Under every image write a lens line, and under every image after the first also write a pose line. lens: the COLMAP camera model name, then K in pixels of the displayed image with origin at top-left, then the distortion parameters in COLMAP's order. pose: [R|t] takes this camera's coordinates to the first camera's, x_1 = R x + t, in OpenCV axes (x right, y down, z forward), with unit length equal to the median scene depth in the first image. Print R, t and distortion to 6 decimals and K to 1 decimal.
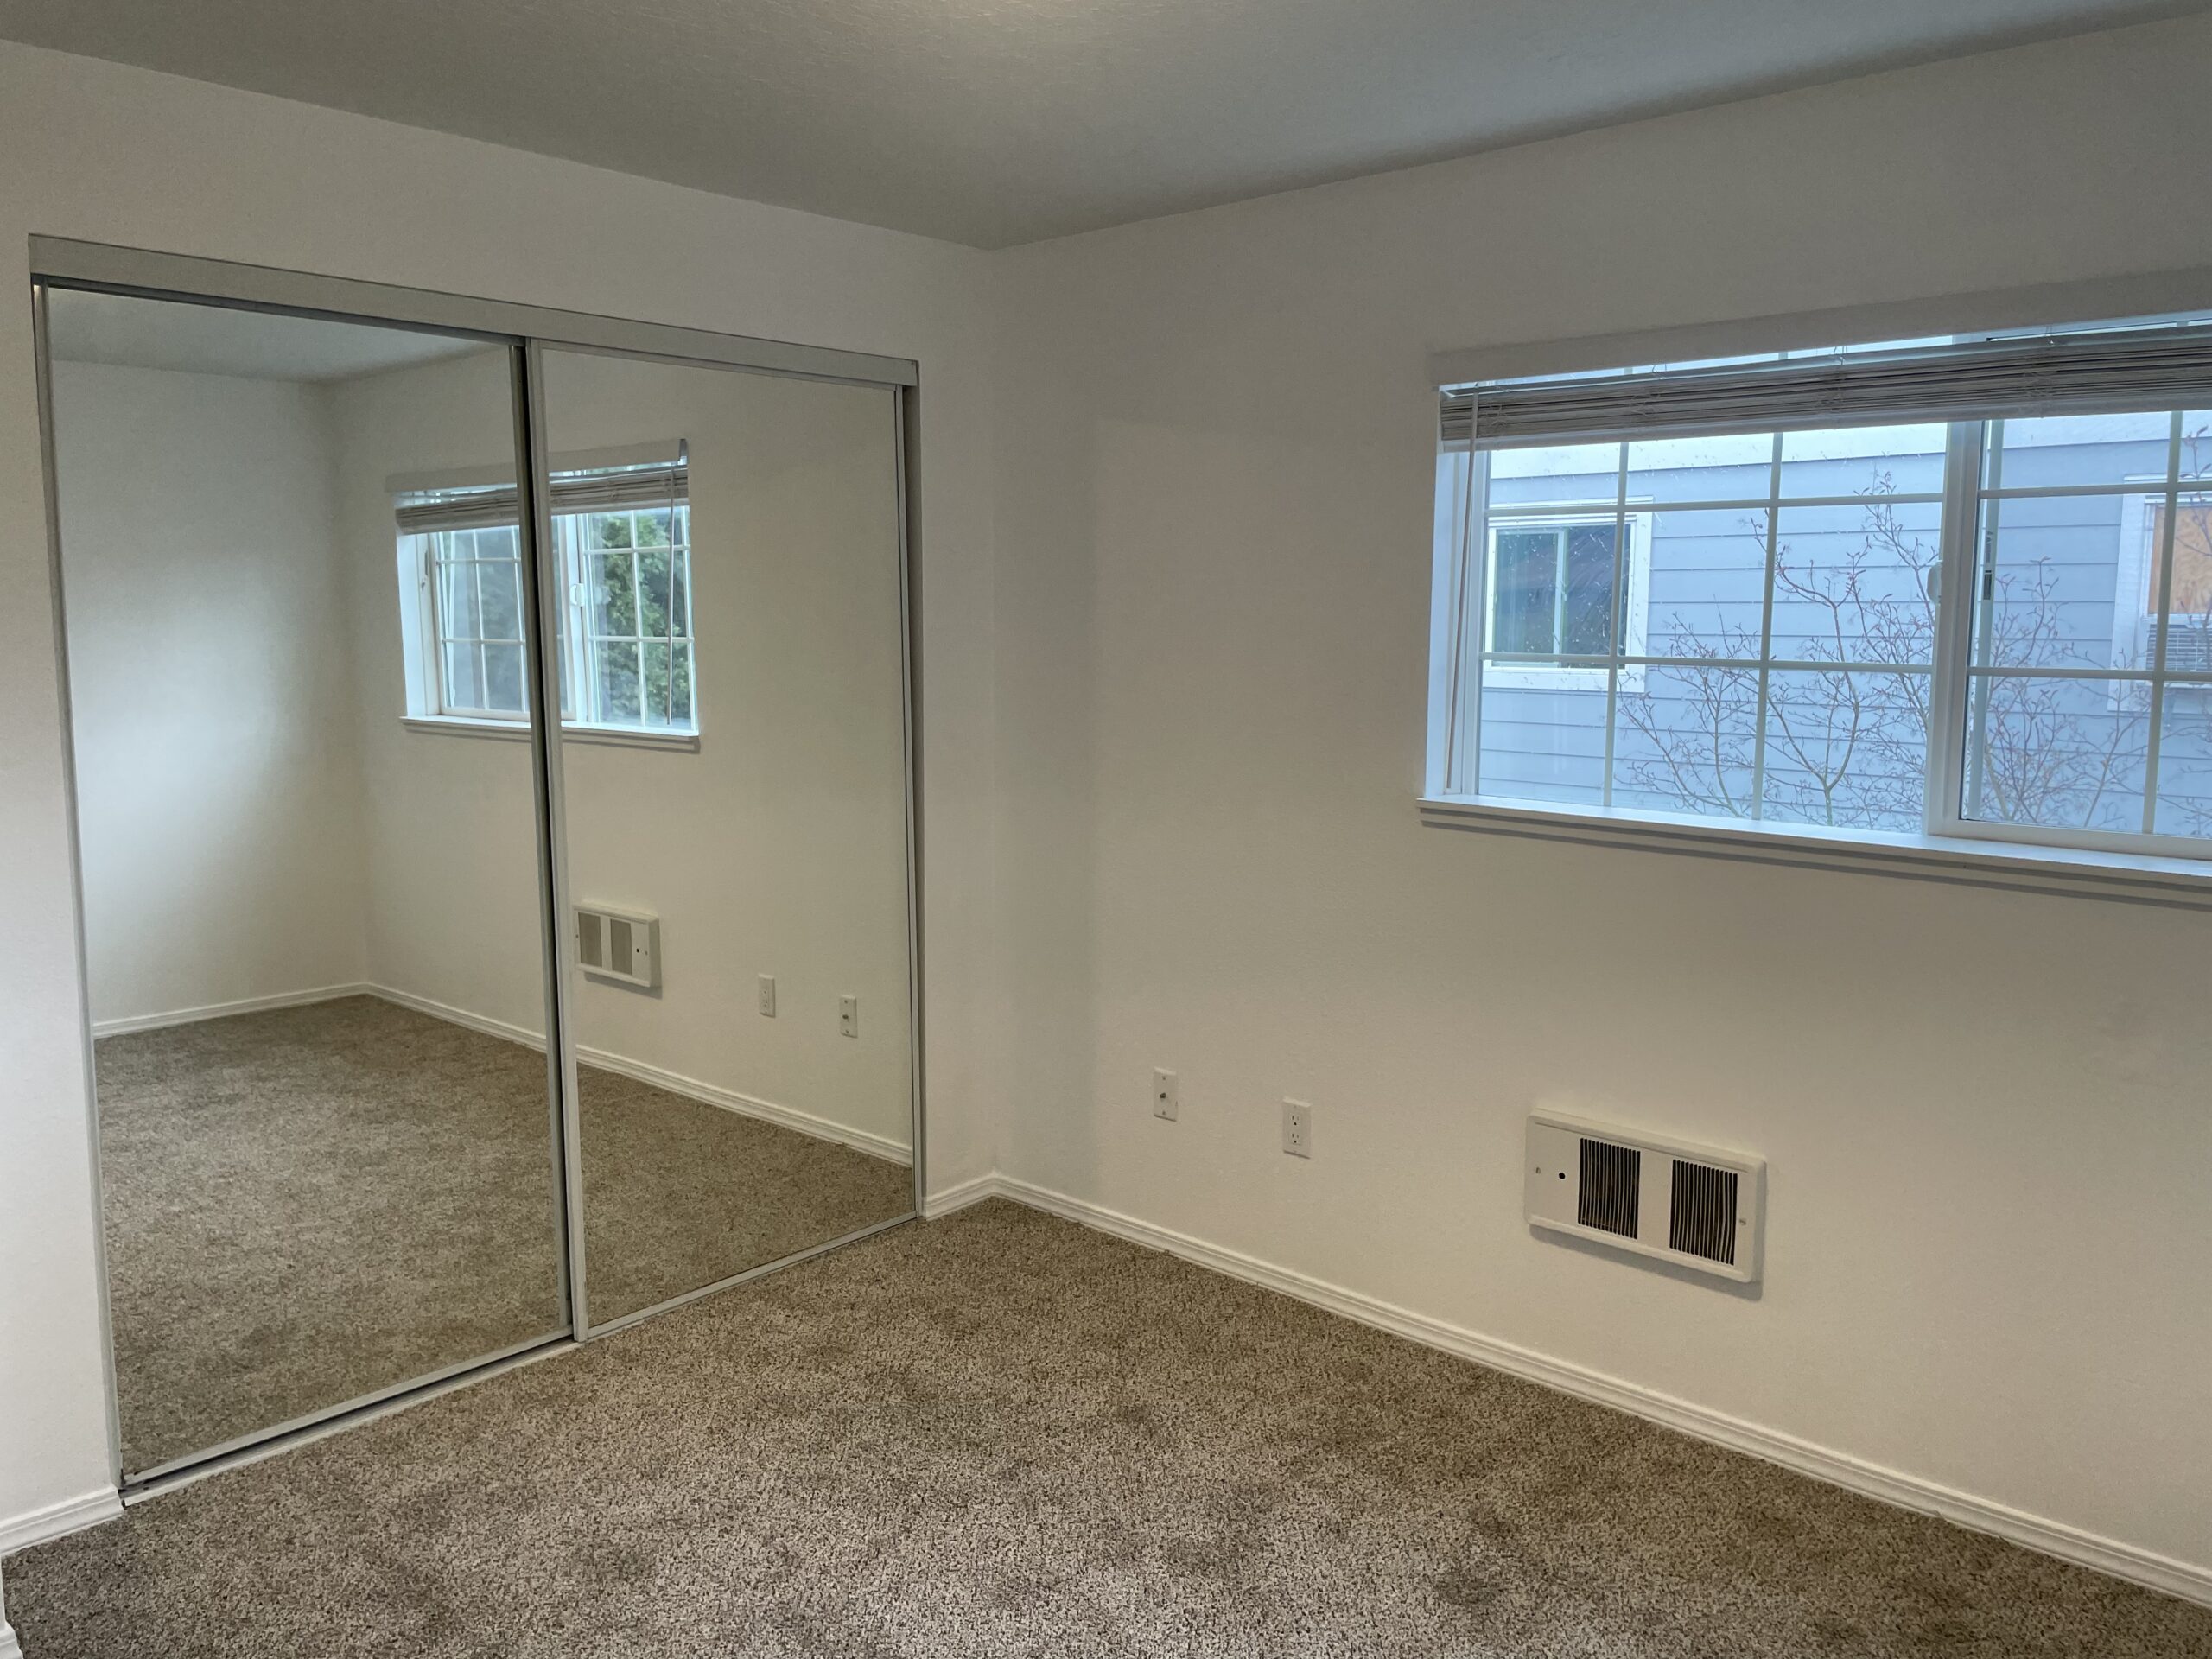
lens RADIAL K [[1683.1, 0, 1118.6], [0, 1683.1, 834.0], [0, 0, 1]] dist [0.079693, -0.100964]
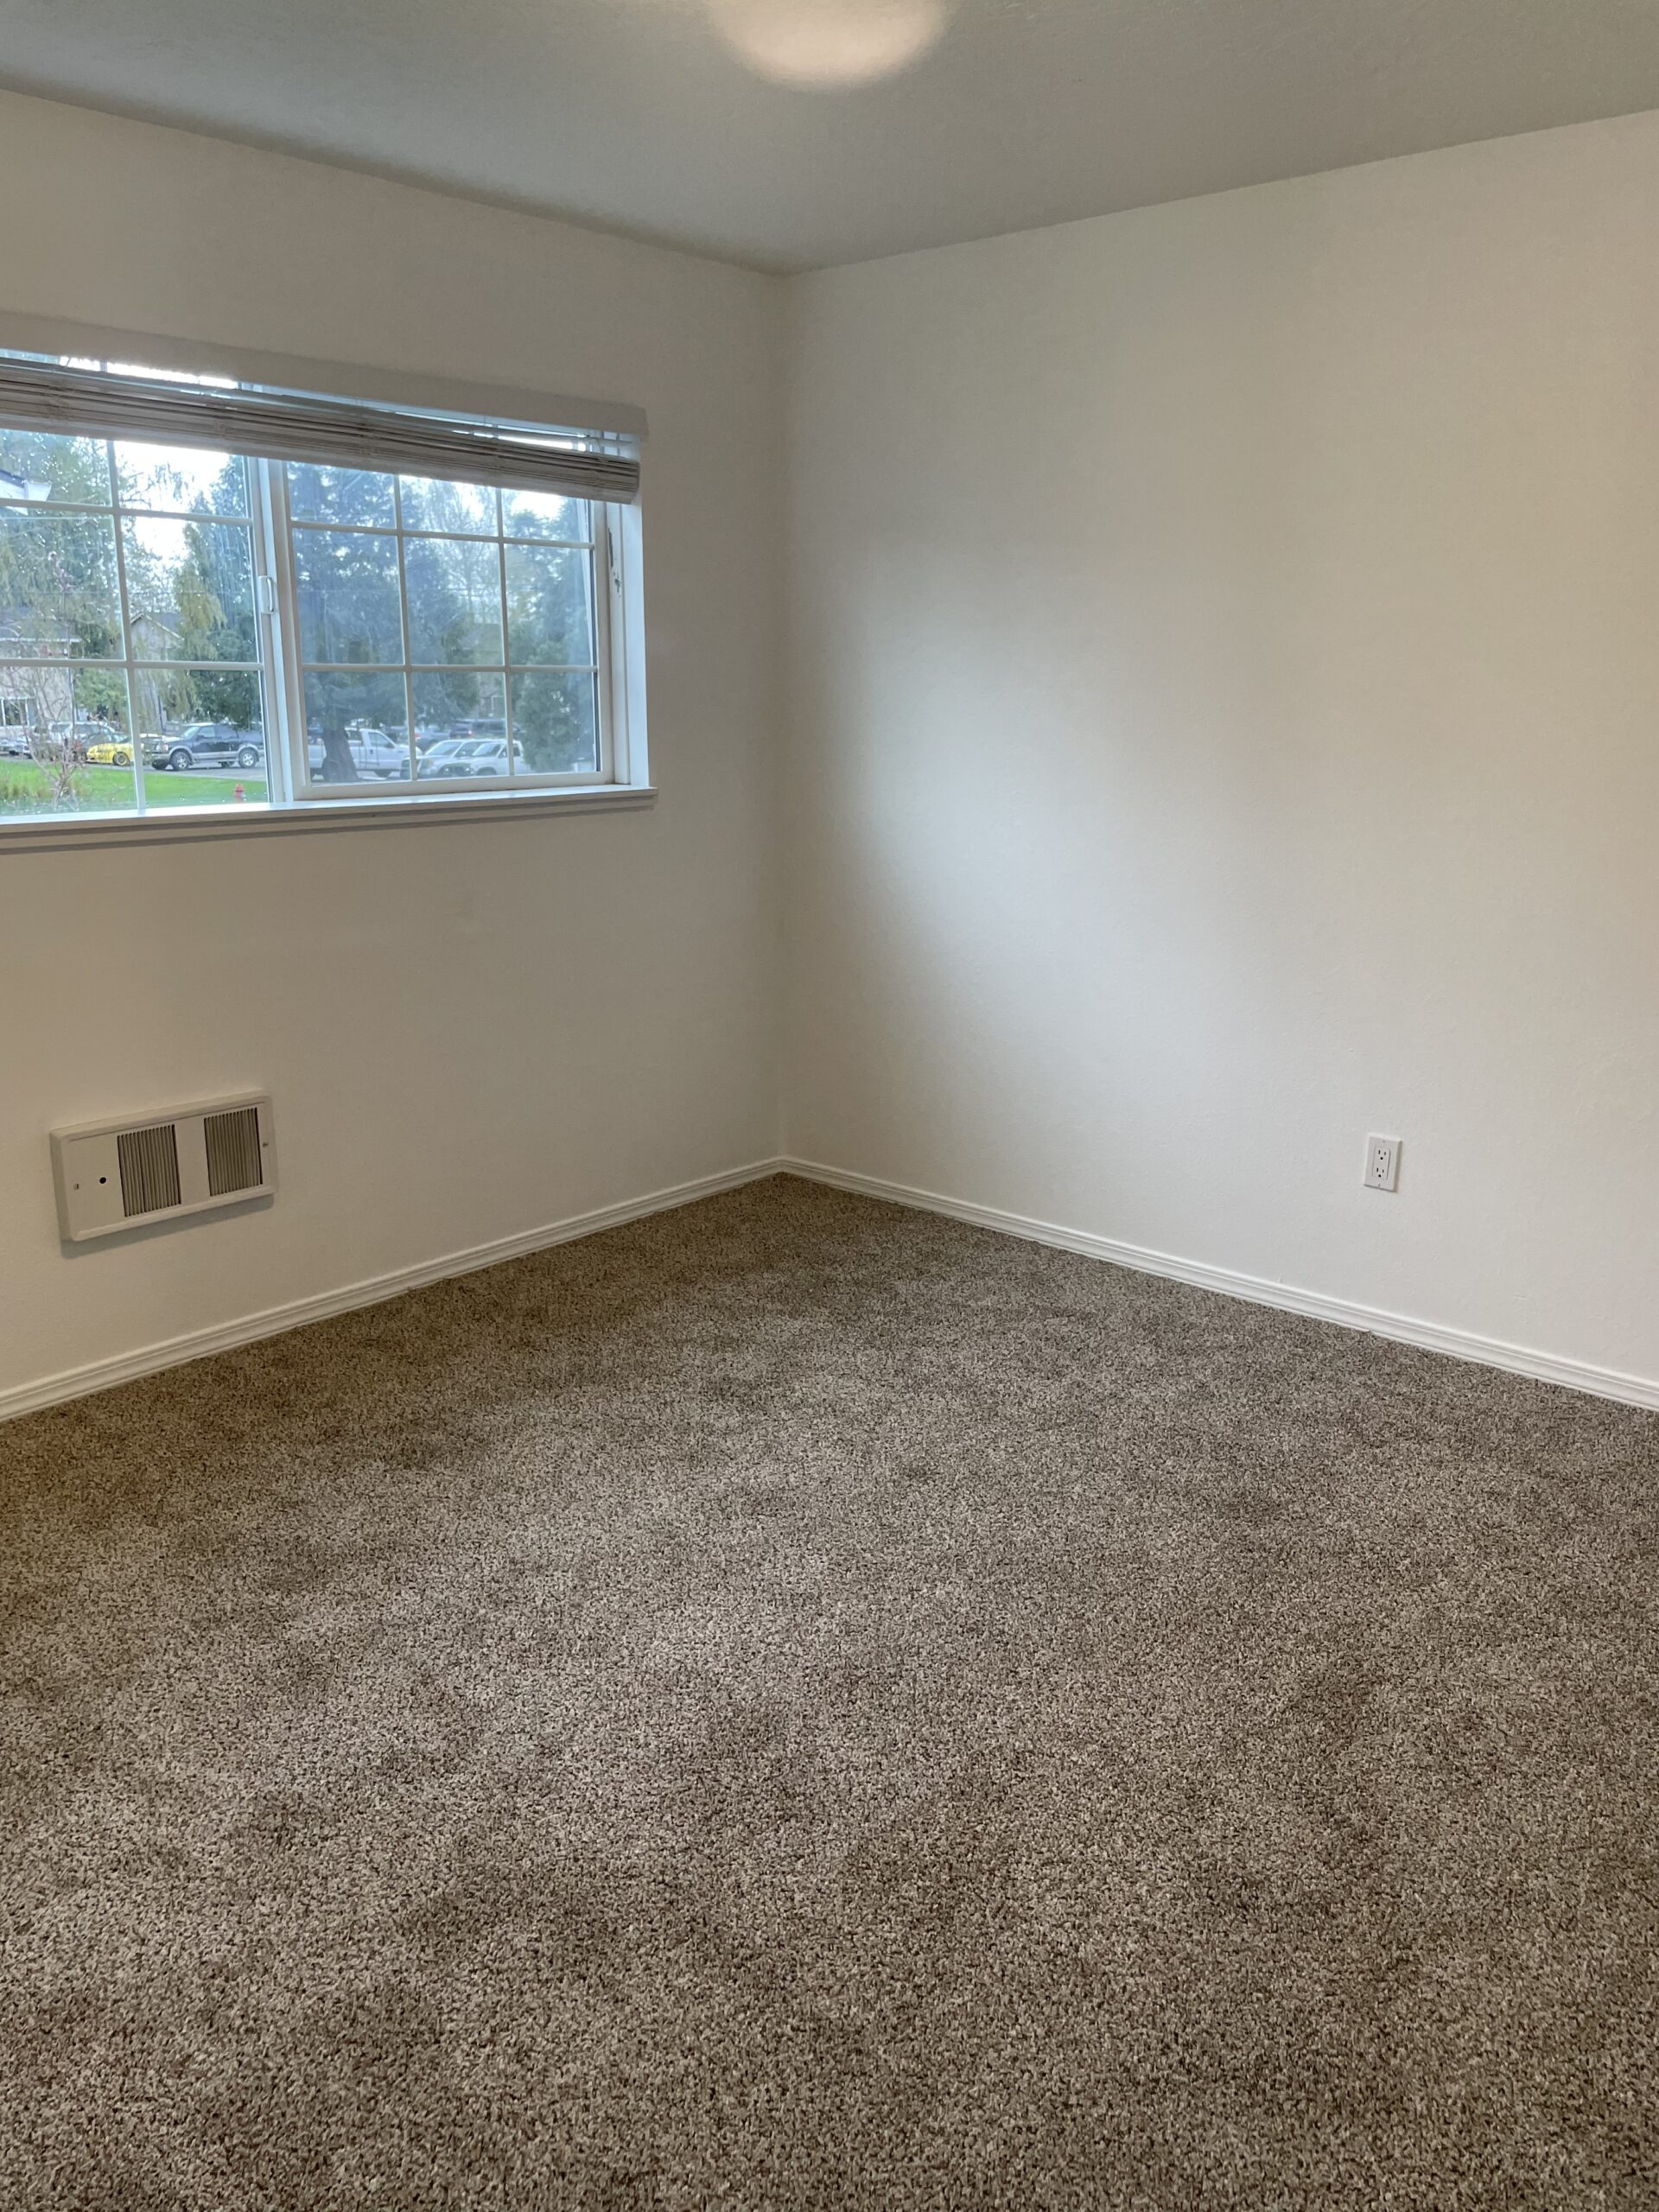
lens RADIAL K [[1683.1, 0, 841.8], [0, 1683.1, 1111.7], [0, 0, 1]] dist [0.079693, -0.100964]
pose [[-0.000276, -0.267320, 0.963608, -0.772816], [0.120444, 0.956584, 0.265406, -0.061395], [-0.992720, 0.116134, 0.031933, 0.557166]]
